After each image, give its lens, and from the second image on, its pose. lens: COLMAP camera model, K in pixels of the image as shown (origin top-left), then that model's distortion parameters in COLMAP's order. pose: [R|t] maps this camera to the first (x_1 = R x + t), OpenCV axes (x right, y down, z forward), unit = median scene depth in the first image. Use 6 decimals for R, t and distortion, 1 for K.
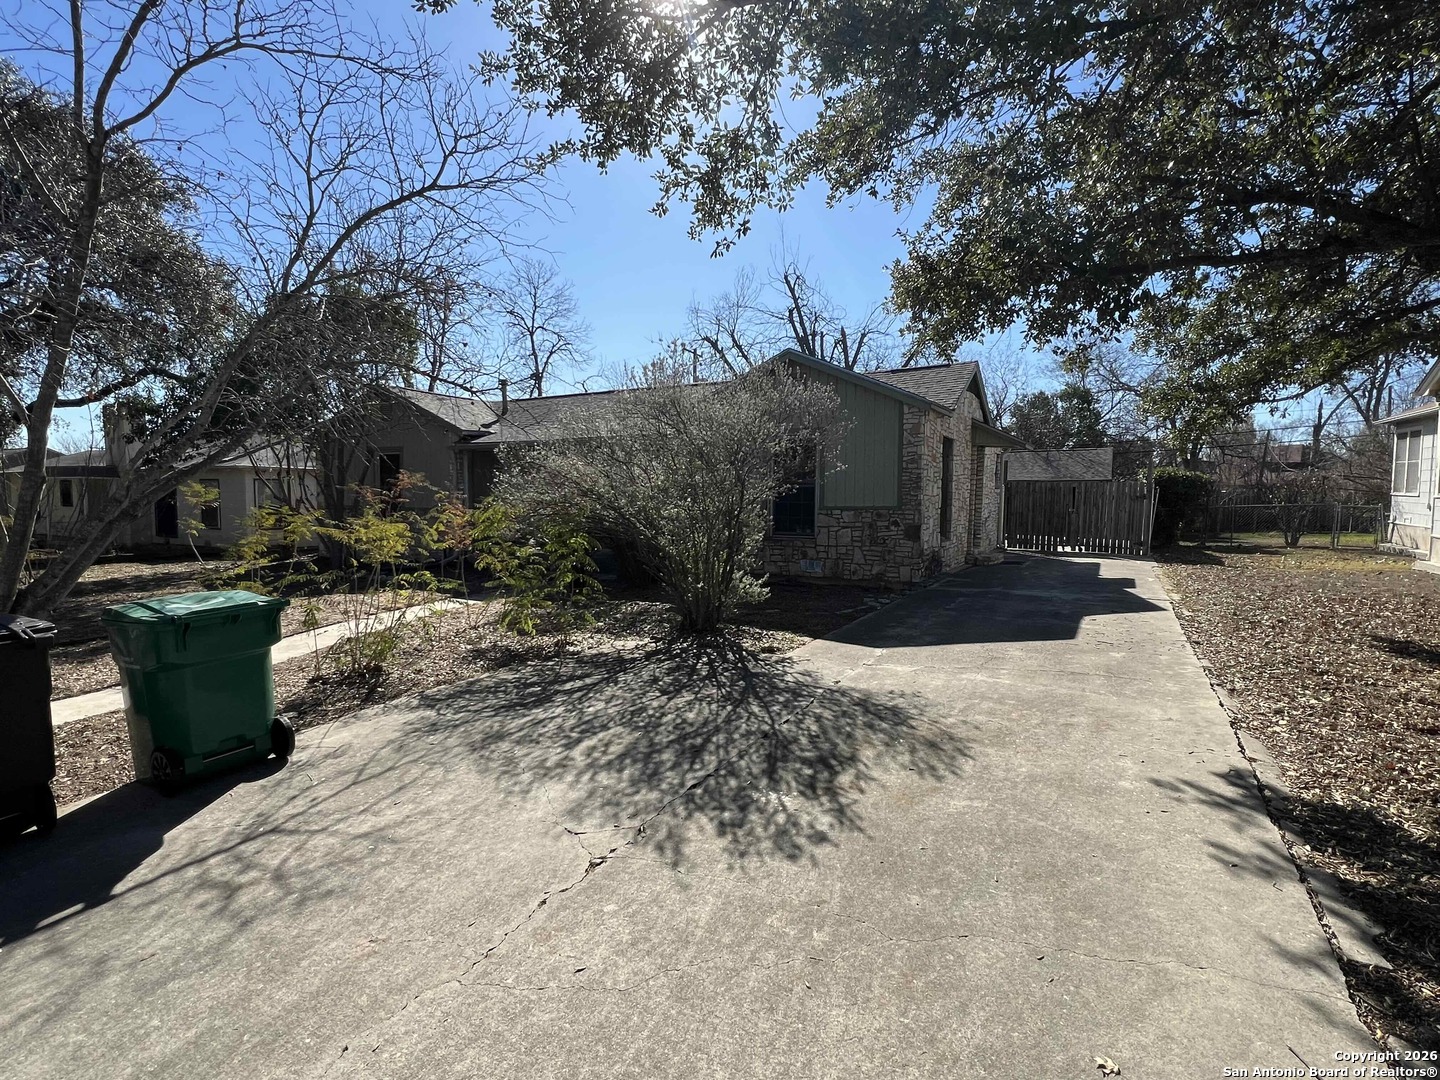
lens RADIAL K [[707.2, 0, 719.2], [0, 707.2, 540.7], [0, 0, 1]] dist [0.000634, 0.000009]
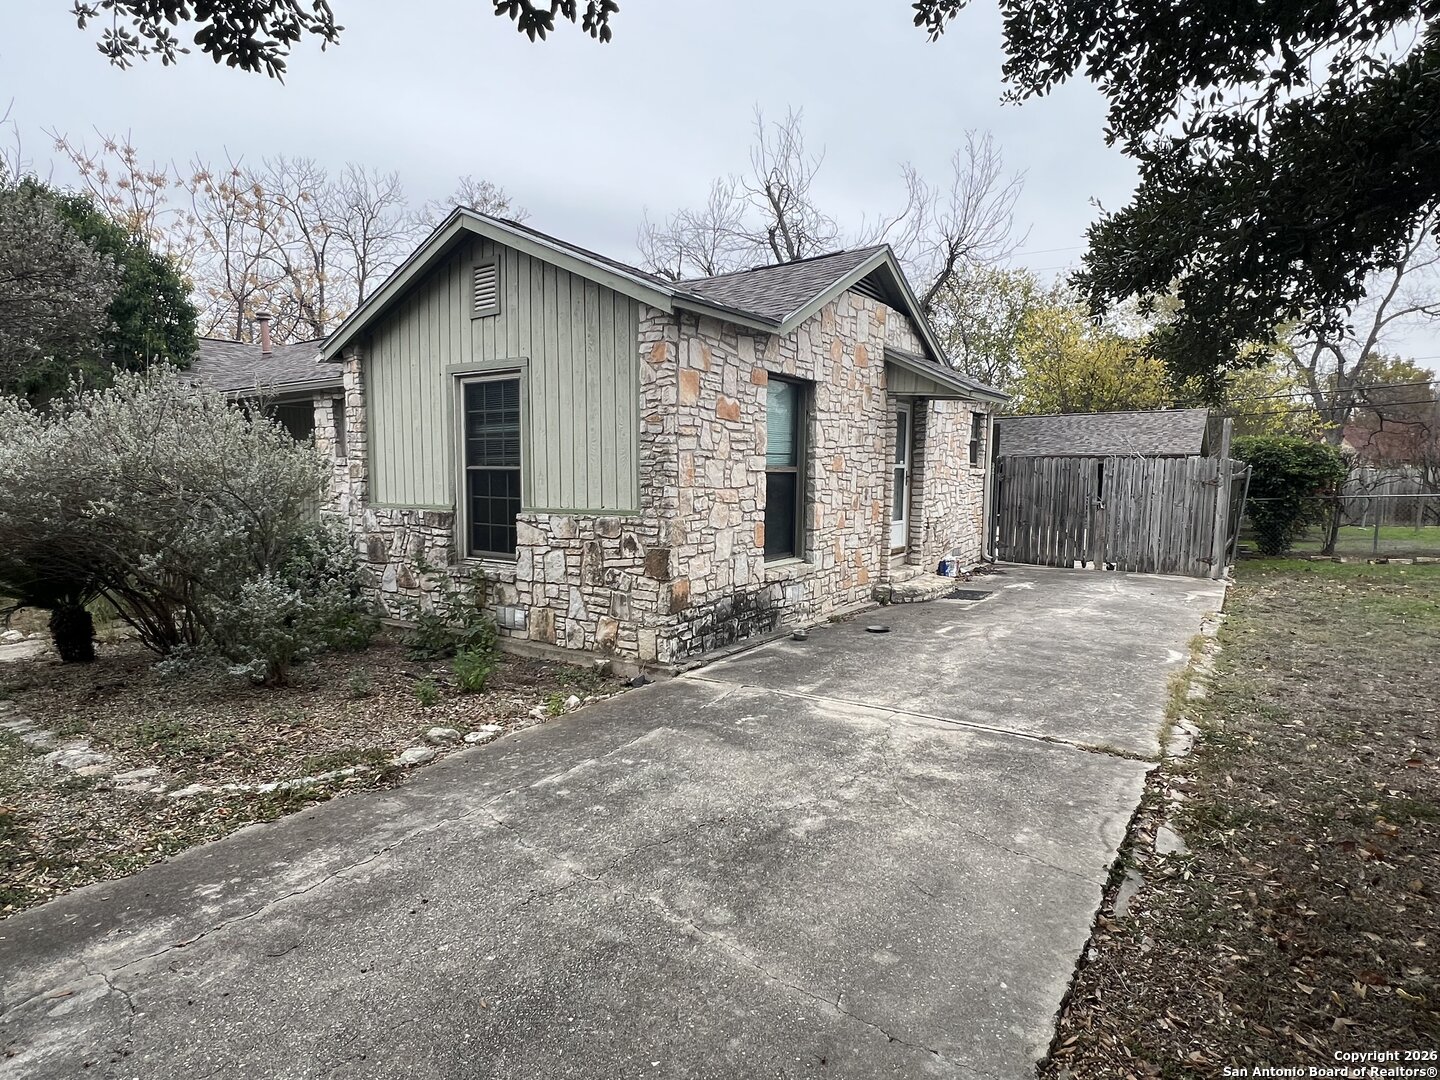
lens RADIAL K [[757.8, 0, 718.8], [0, 757.8, 536.9], [0, 0, 1]] dist [-0.001345, -0.000064]
pose [[0.994110, 0.008893, -0.108013, 0.357022], [-0.006168, 0.999655, 0.025536, -0.041844], [0.108203, -0.024720, 0.993821, 0.457215]]
